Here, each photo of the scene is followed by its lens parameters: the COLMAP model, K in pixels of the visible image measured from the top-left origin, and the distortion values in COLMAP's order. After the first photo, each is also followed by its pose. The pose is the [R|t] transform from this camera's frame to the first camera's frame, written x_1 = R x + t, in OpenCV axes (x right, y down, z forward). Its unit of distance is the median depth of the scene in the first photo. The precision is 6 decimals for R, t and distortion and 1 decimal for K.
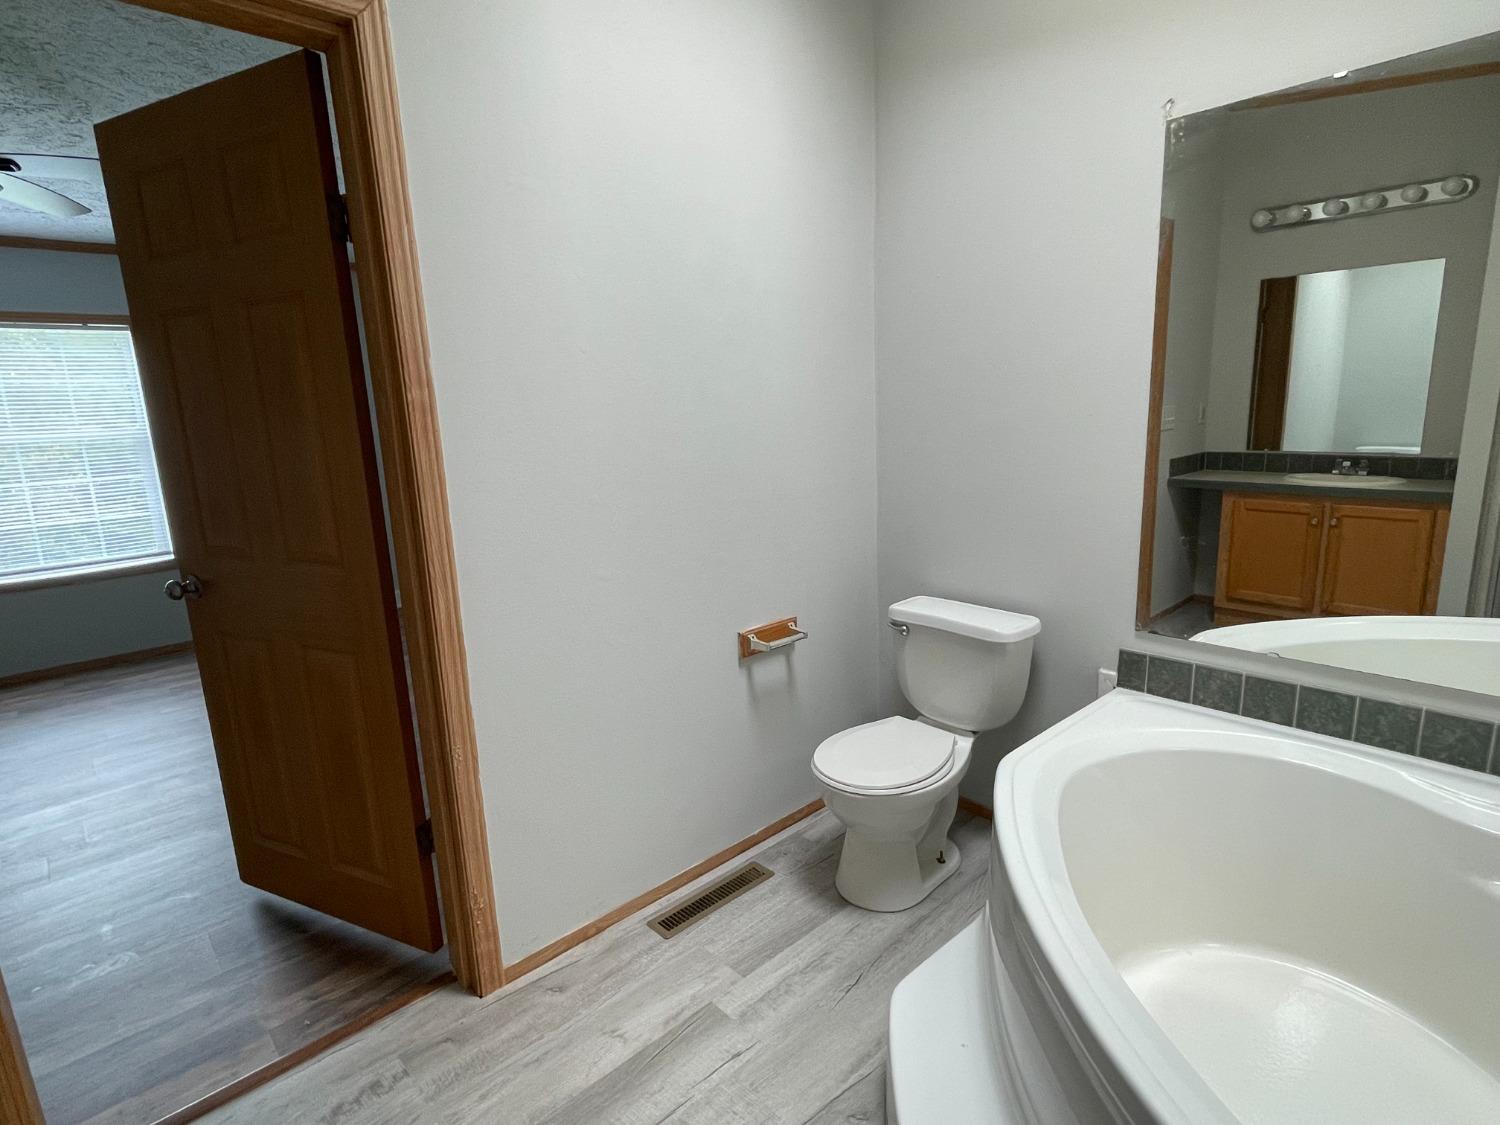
lens RADIAL K [[775.5, 0, 750.0], [0, 775.5, 562.5], [0, 0, 1]] dist [0.003600, 0.001225]
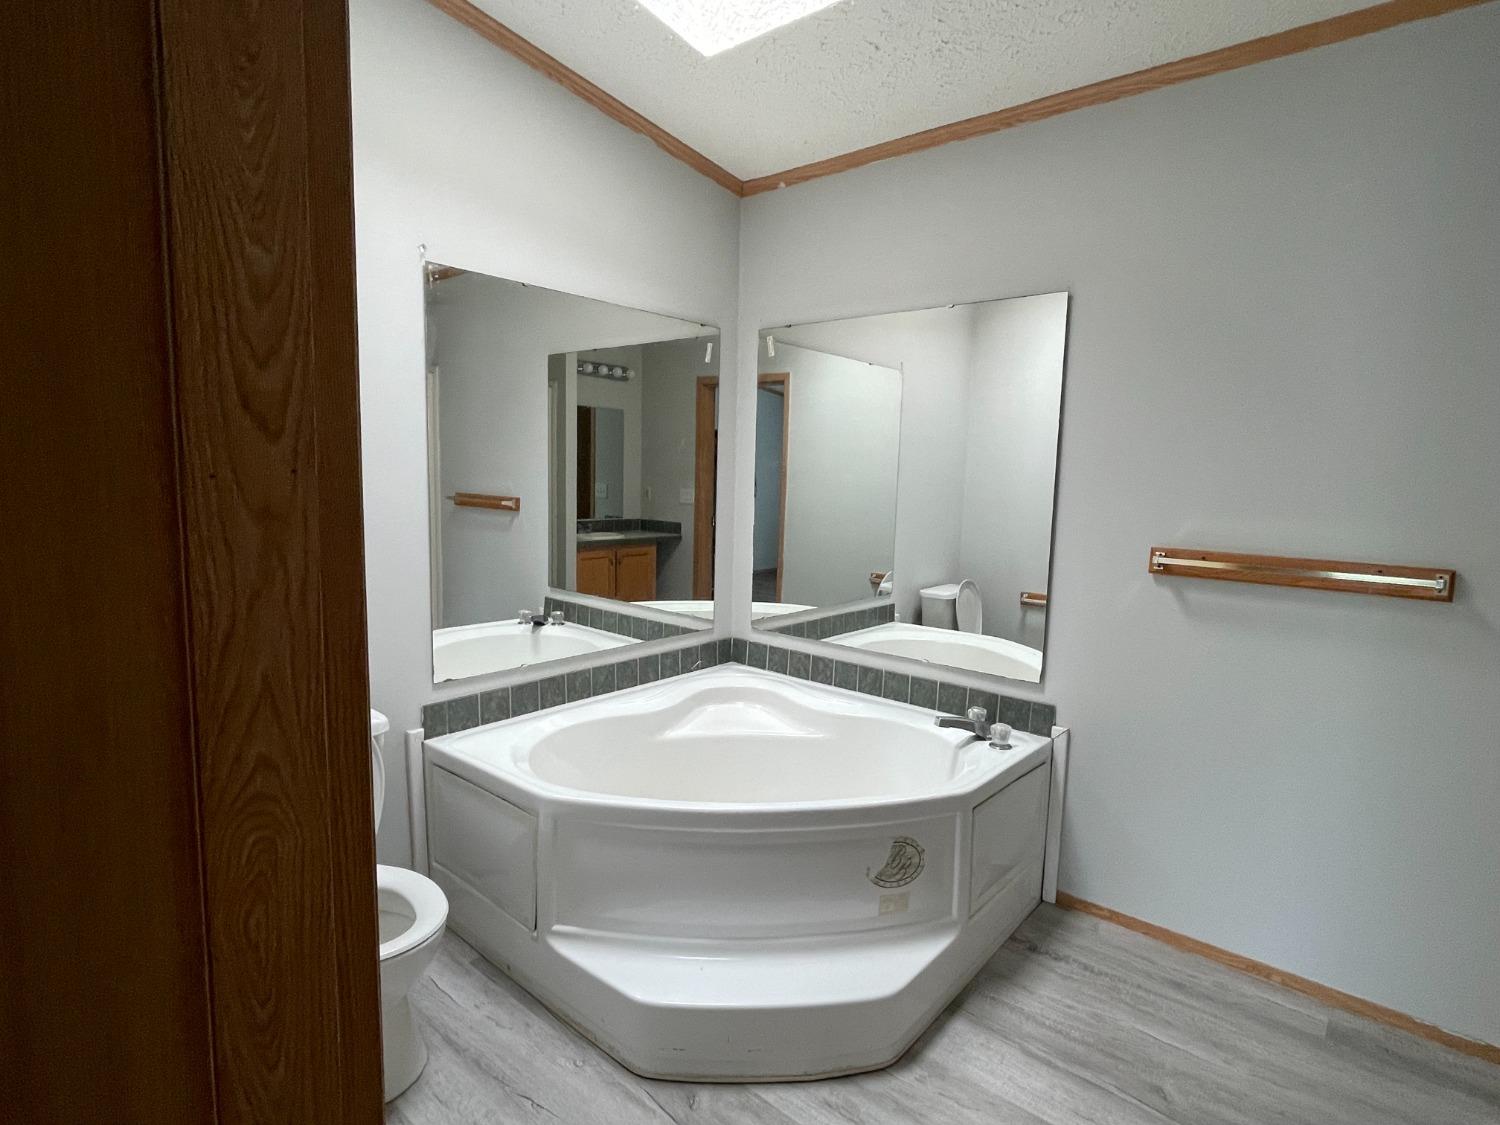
lens RADIAL K [[775.5, 0, 750.0], [0, 775.5, 562.5], [0, 0, 1]] dist [0.003600, 0.001225]
pose [[-0.132356, -0.076663, 0.988233, -0.742183], [0.176595, 0.979230, 0.099616, -0.130385], [-0.975344, 0.187702, -0.116068, 0.705352]]
